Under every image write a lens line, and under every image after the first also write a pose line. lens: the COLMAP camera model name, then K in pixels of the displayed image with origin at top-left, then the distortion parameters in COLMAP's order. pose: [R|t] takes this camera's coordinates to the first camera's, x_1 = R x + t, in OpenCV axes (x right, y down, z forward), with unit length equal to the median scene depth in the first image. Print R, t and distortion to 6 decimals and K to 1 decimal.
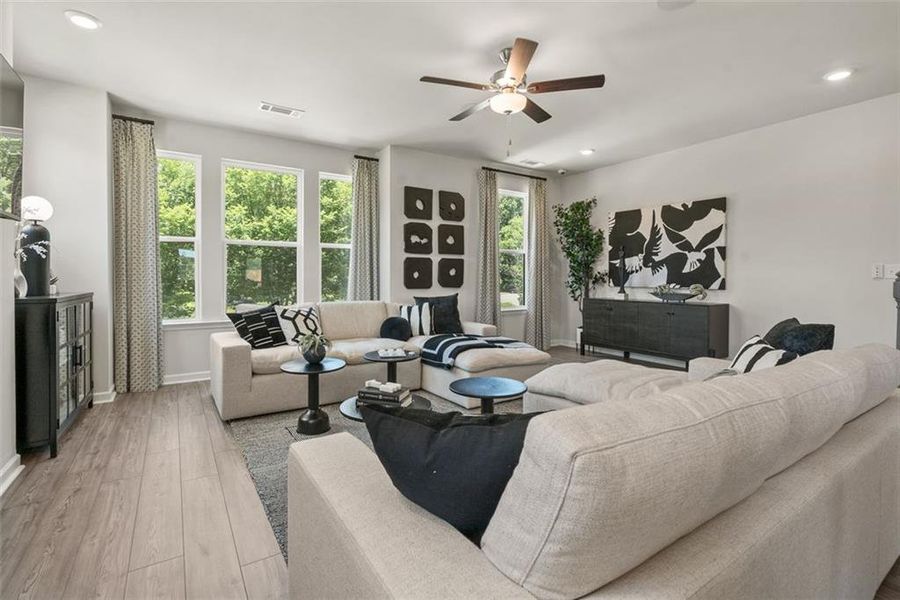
lens RADIAL K [[416.2, 0, 445.3], [0, 416.2, 277.7], [0, 0, 1]] dist [-0.000548, 0.000041]
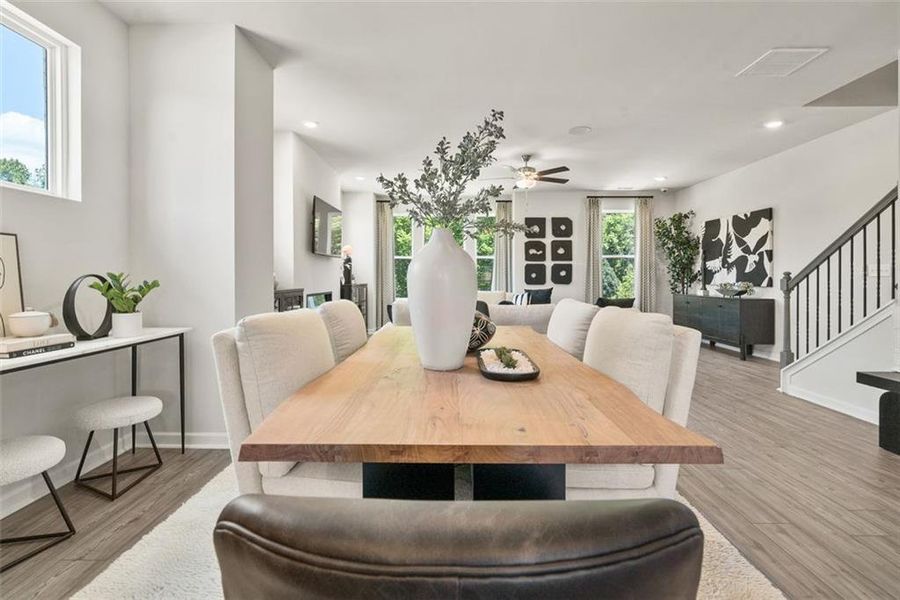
lens RADIAL K [[416.2, 0, 445.3], [0, 416.2, 277.7], [0, 0, 1]] dist [-0.000548, 0.000041]
pose [[0.831536, -0.001207, -0.555470, 0.493698], [-0.000500, 0.999996, -0.002921, 0.005948], [0.555471, 0.002707, 0.831532, -0.420683]]
